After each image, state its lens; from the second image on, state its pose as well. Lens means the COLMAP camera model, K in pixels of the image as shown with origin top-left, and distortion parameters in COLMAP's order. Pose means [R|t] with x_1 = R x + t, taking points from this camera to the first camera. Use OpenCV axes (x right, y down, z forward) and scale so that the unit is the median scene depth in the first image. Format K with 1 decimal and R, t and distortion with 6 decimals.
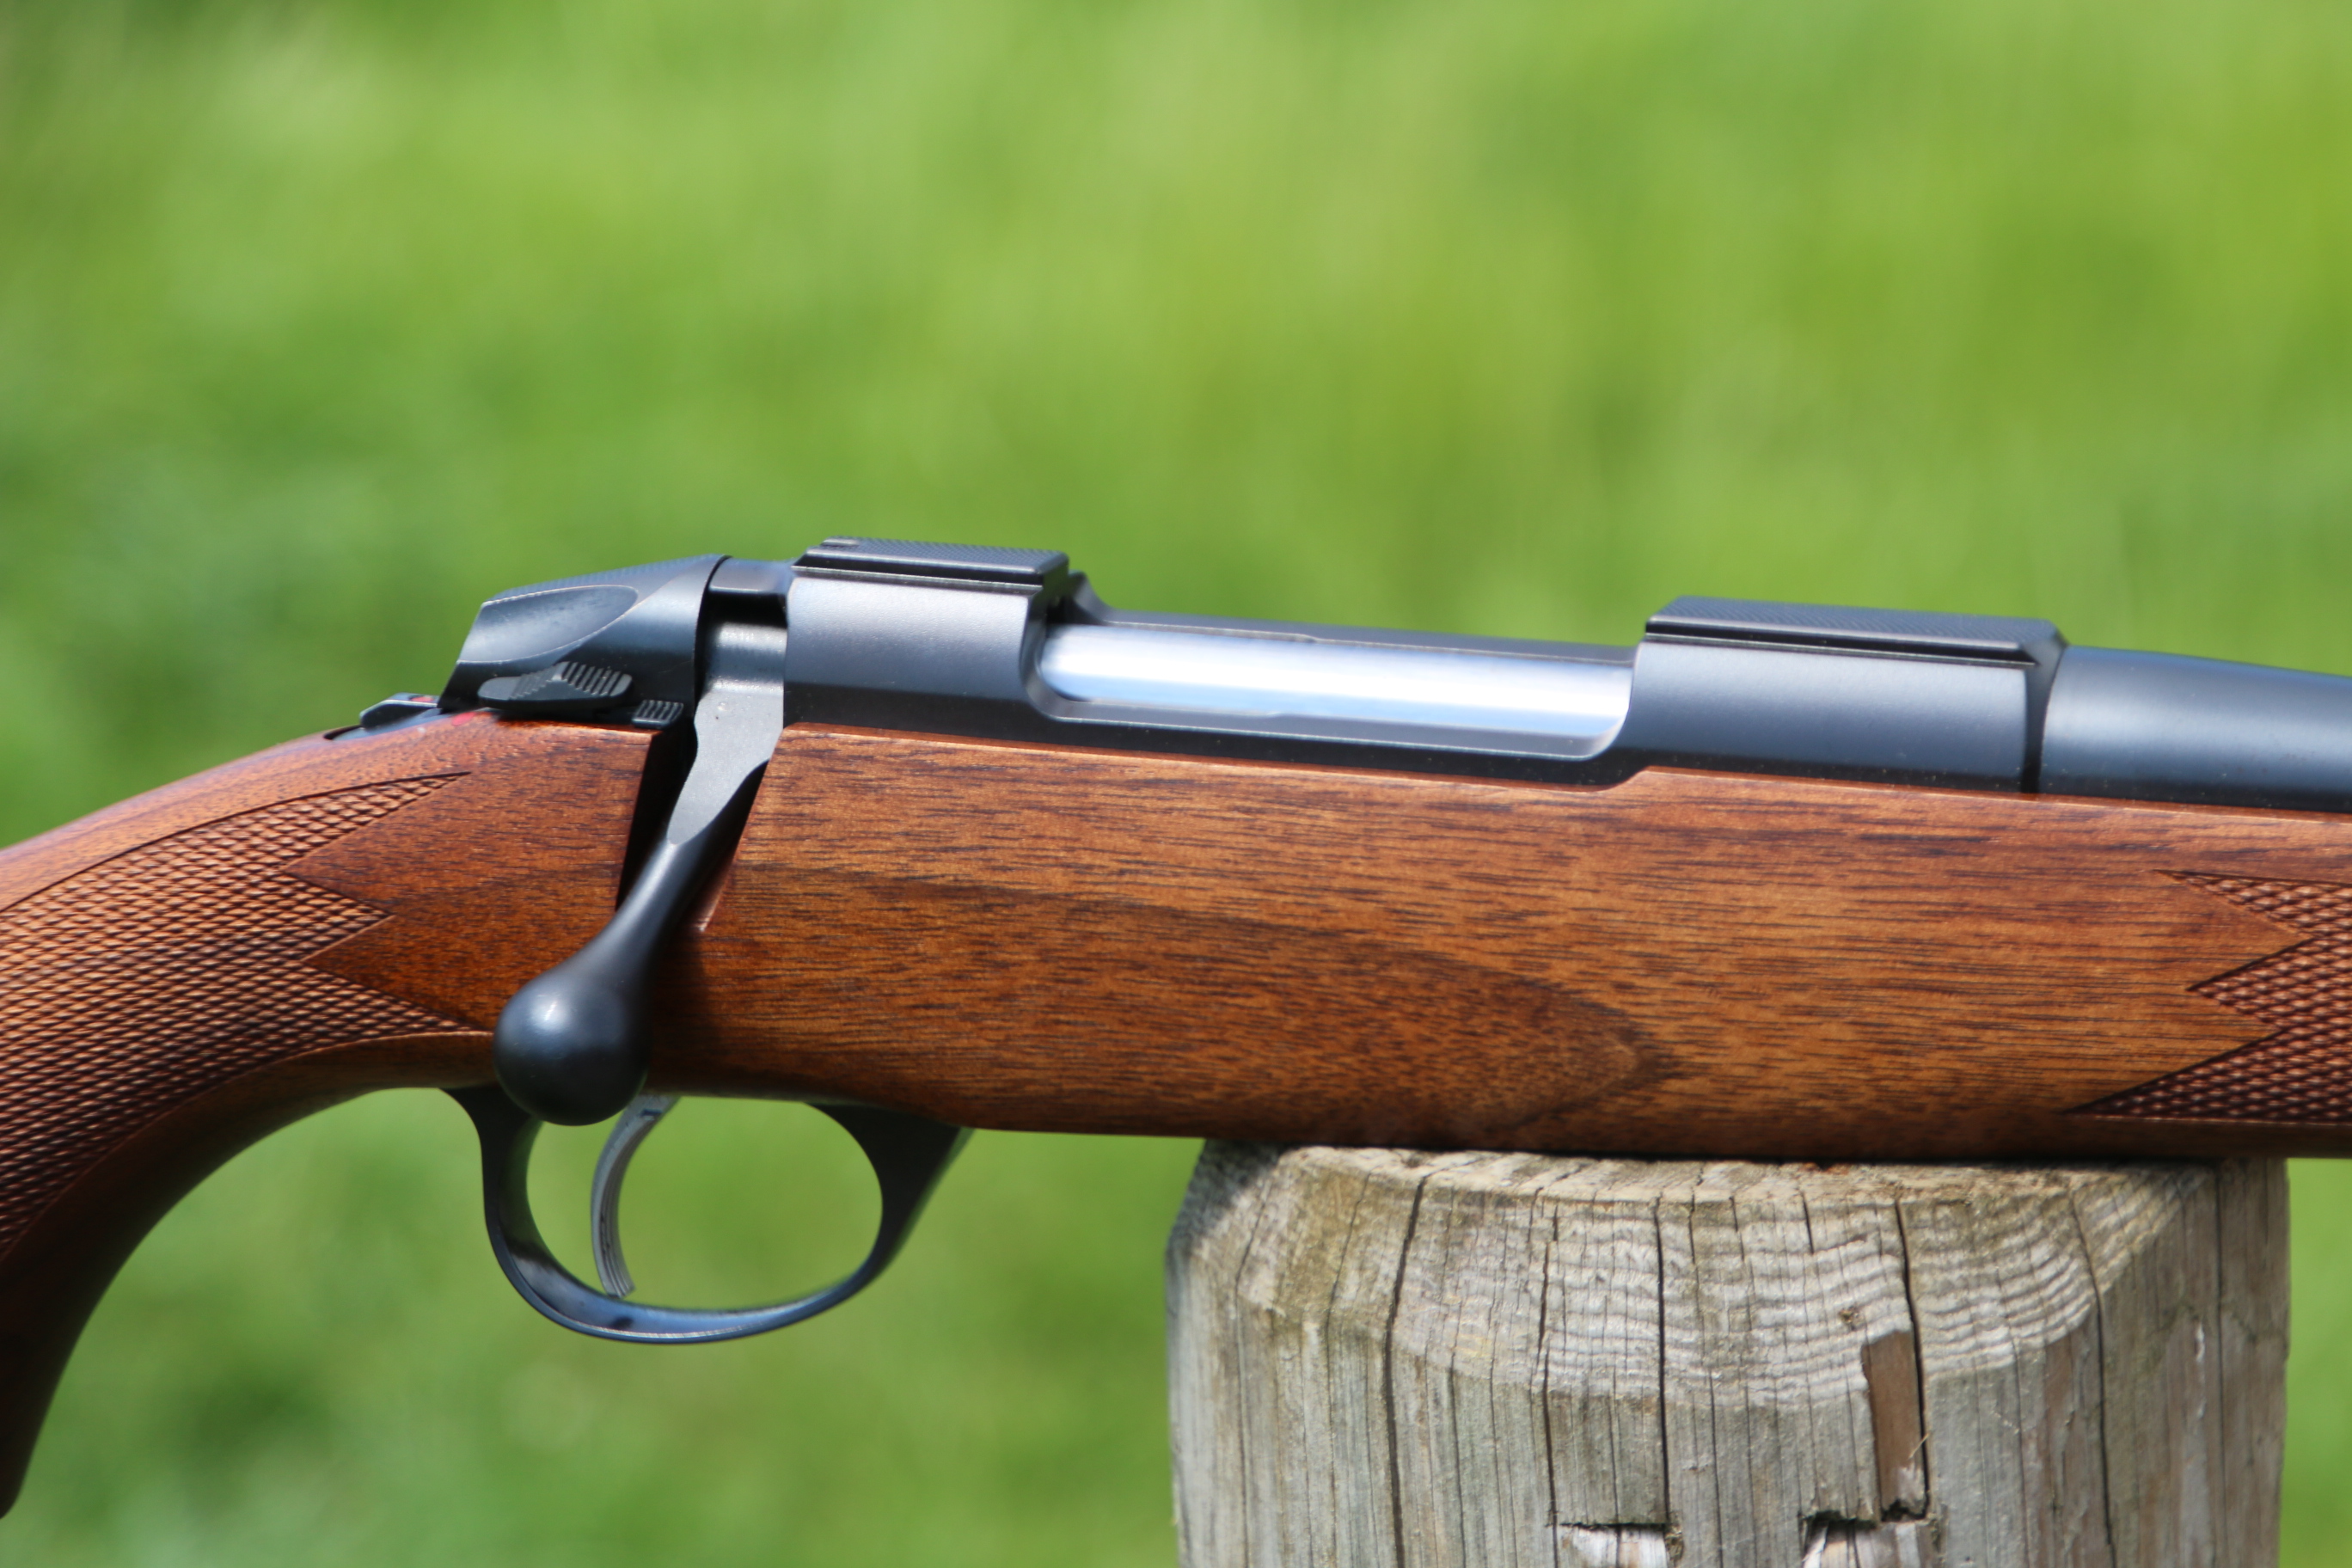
lens RADIAL K [[10305.2, 0, 1242.3], [0, 10305.2, 987.4], [0, 0, 1]] dist [1.627735, 0.000000]
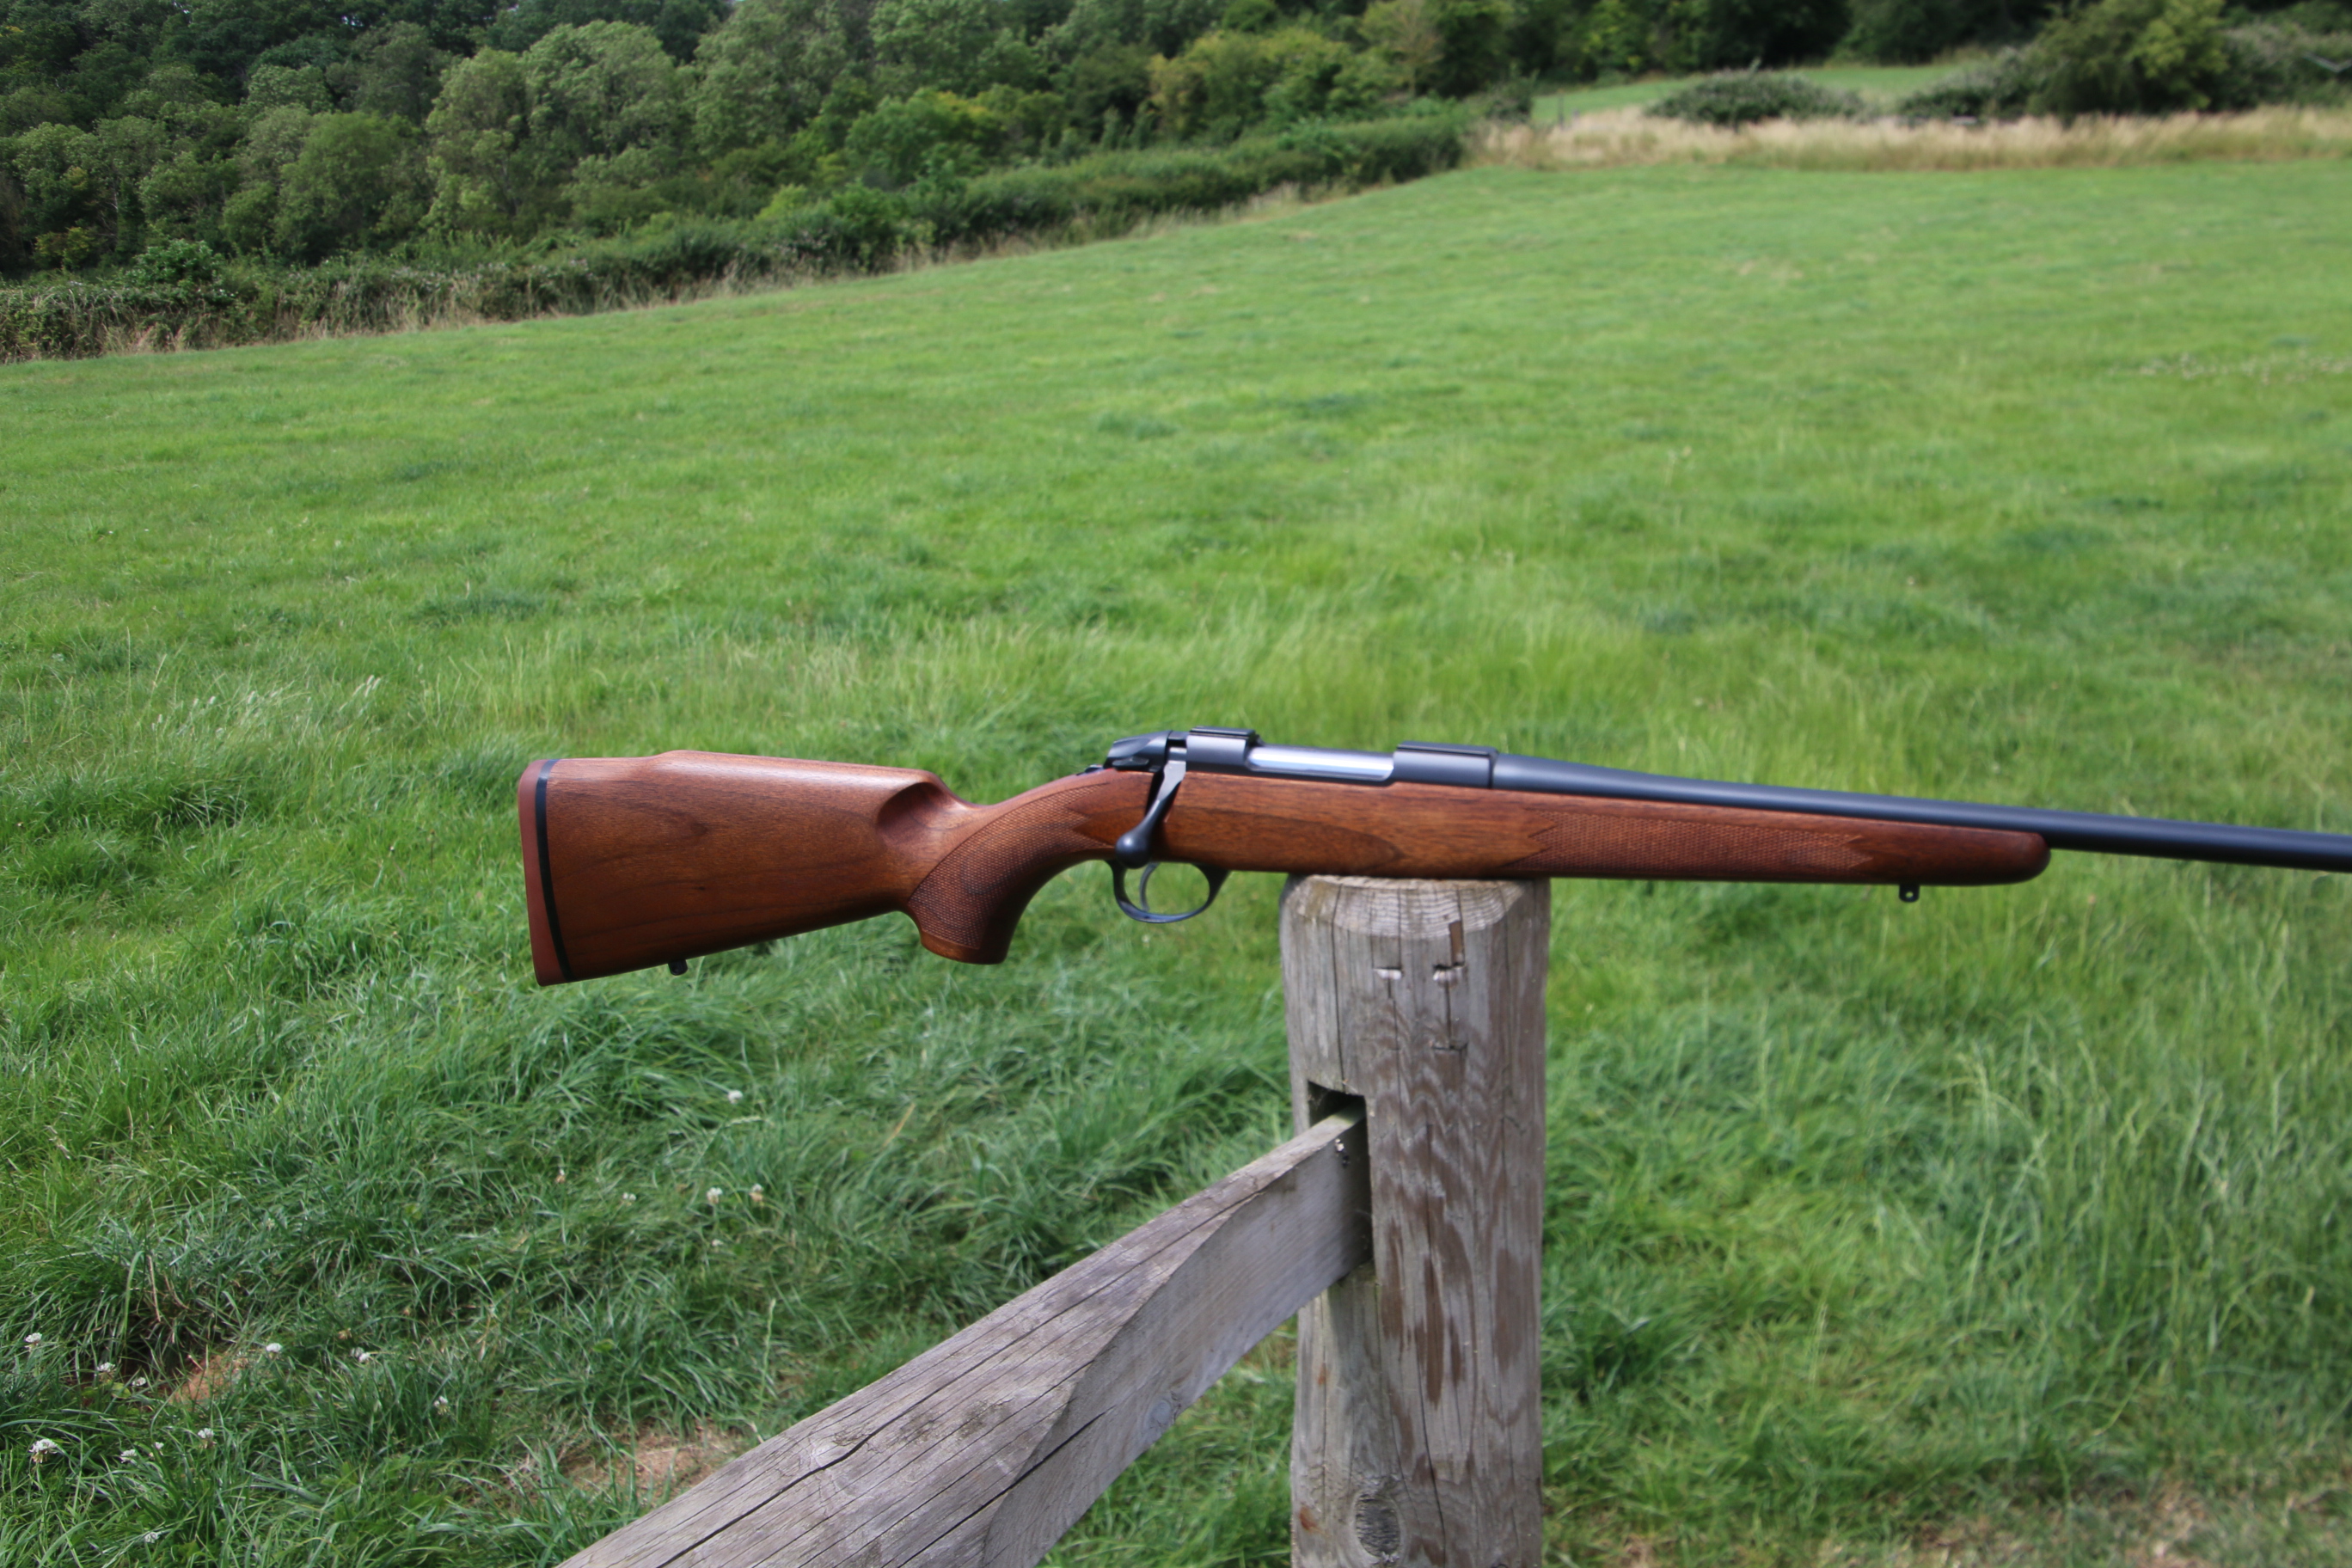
lens RADIAL K [[2348.1, 0, 1291.3], [0, 2348.1, 886.5], [0, 0, 1]] dist [0.016695, 0.000000]
pose [[0.999958, 0.003203, -0.008605, 0.005604], [-0.003045, 0.999828, 0.018288, 0.002988], [0.008662, -0.018261, 0.999796, 0.074645]]
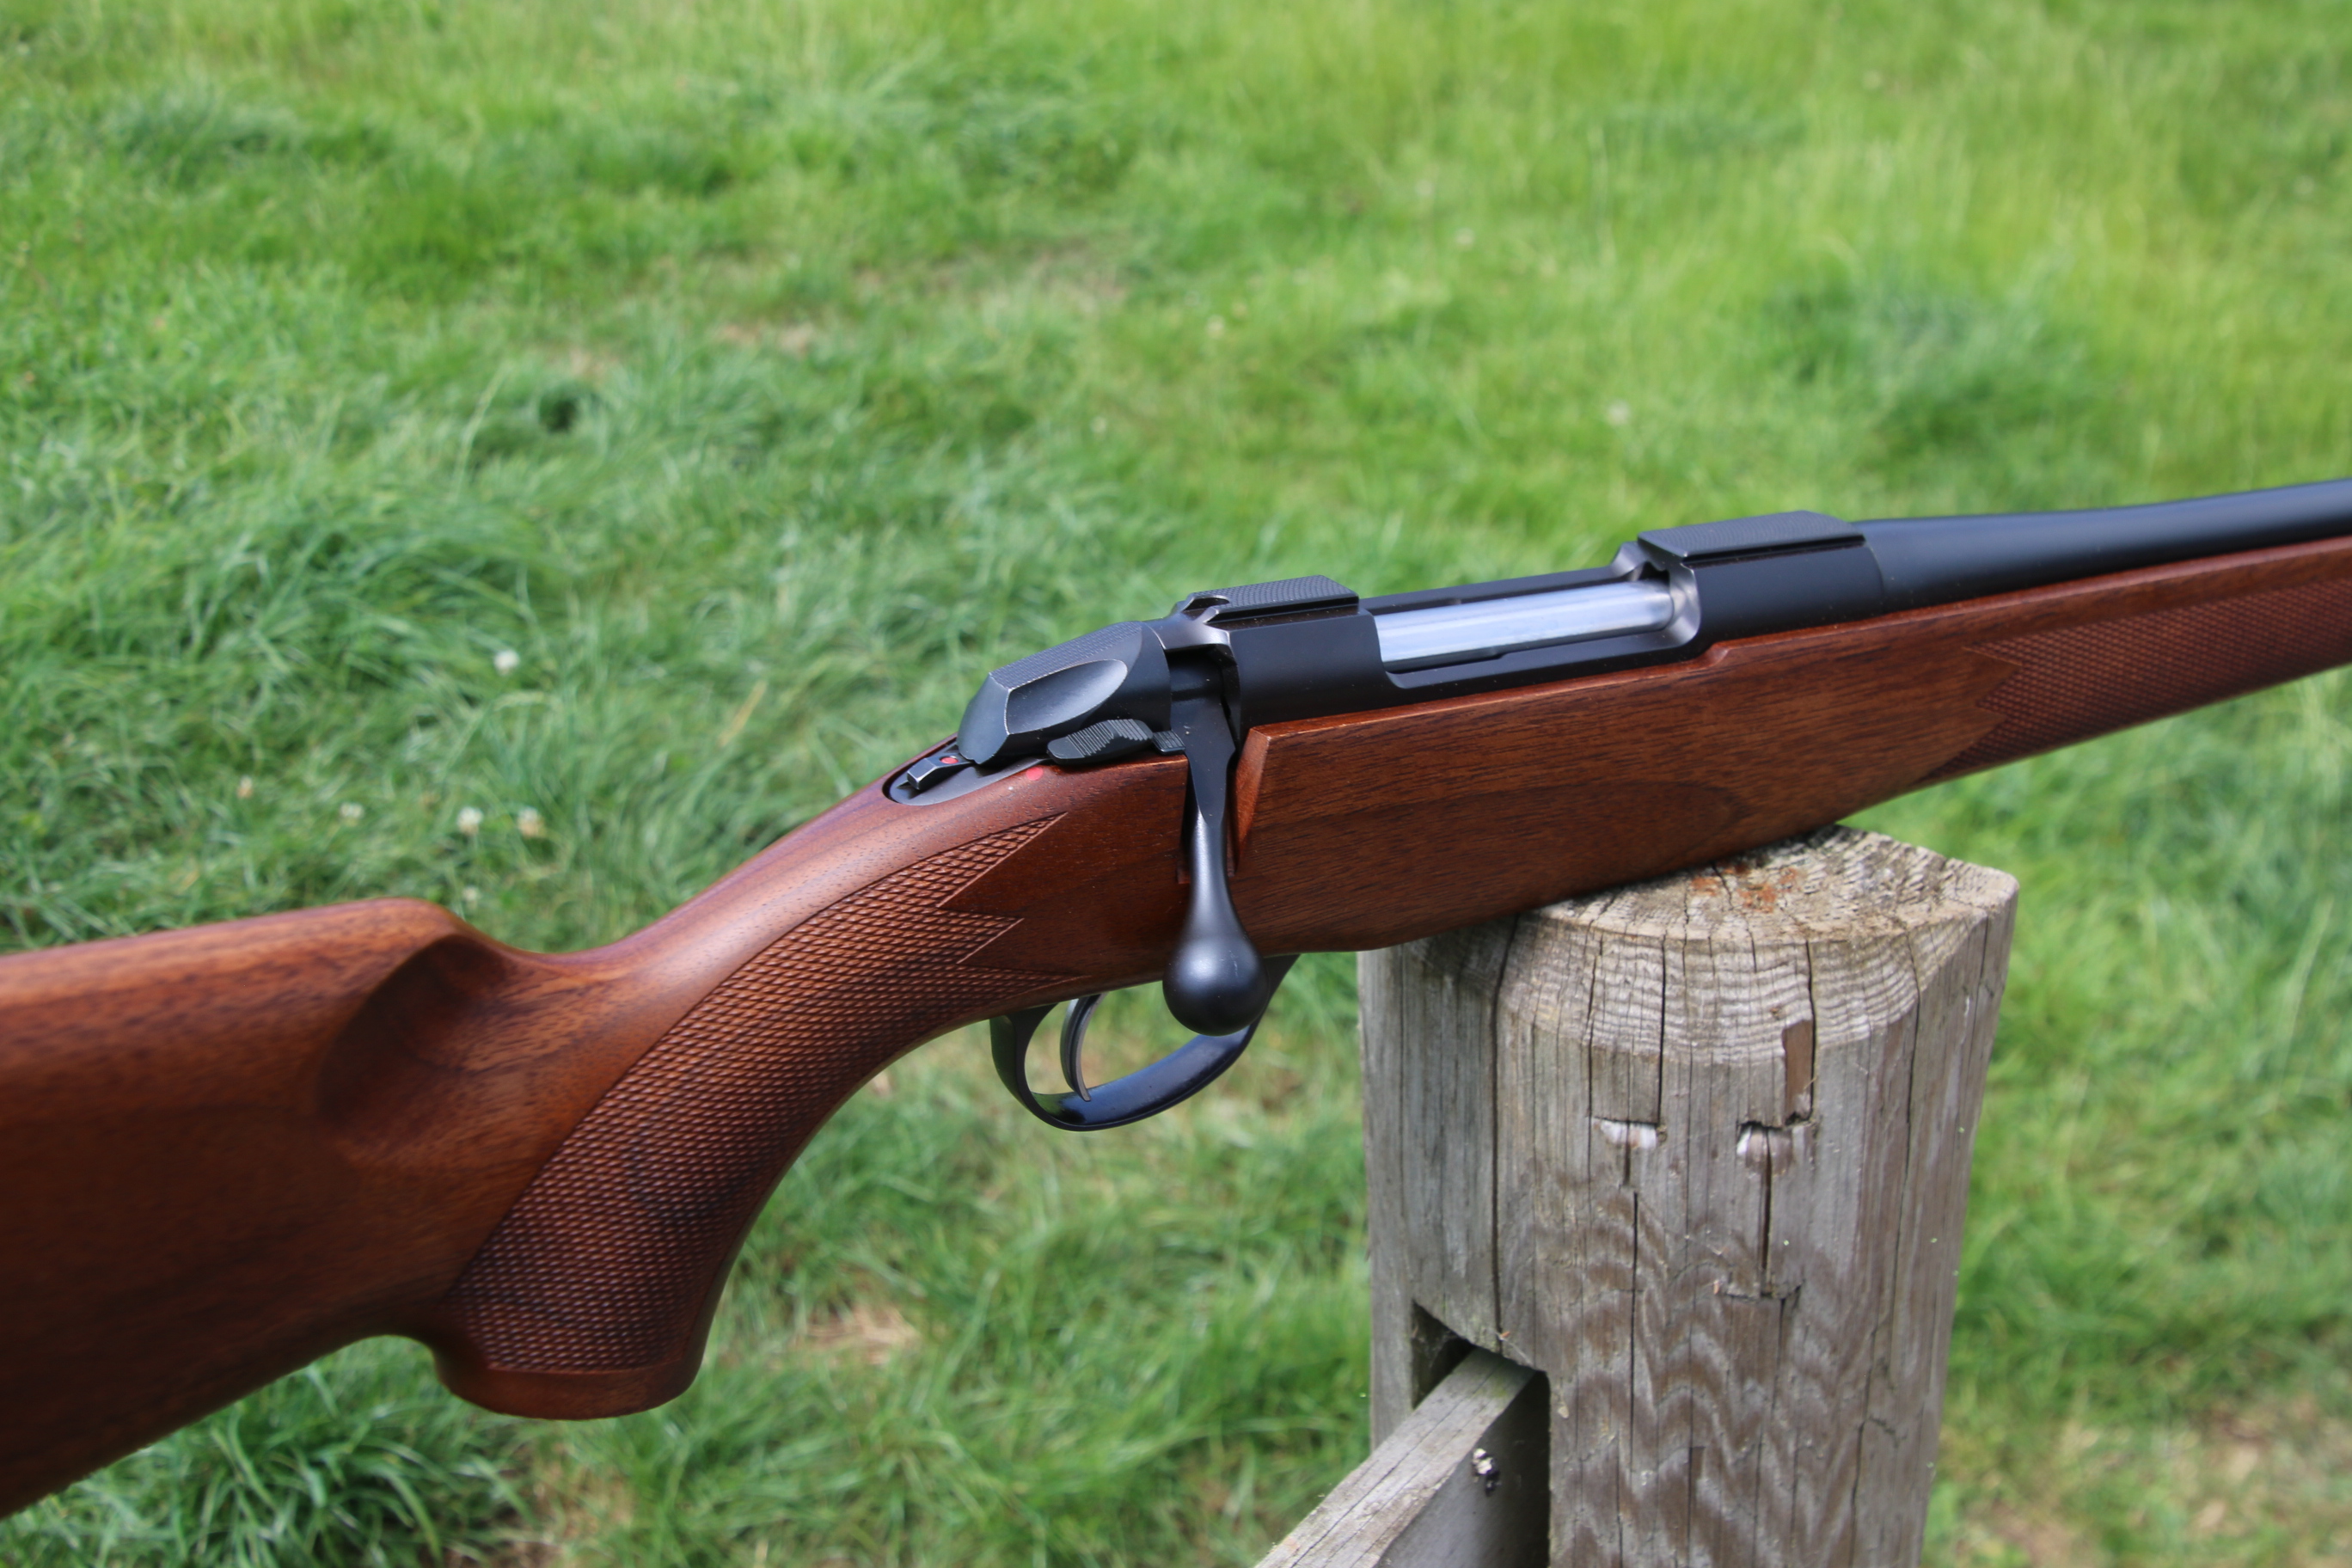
lens RADIAL K [[2795.6, 0, 1269.0], [0, 2795.6, 873.6], [0, 0, 1]] dist [0.103751, 0.000000]
pose [[0.999432, 0.032755, -0.007903, -0.019694], [-0.030043, 0.972450, 0.231167, -0.089358], [0.015257, -0.230798, 0.972882, 0.549833]]
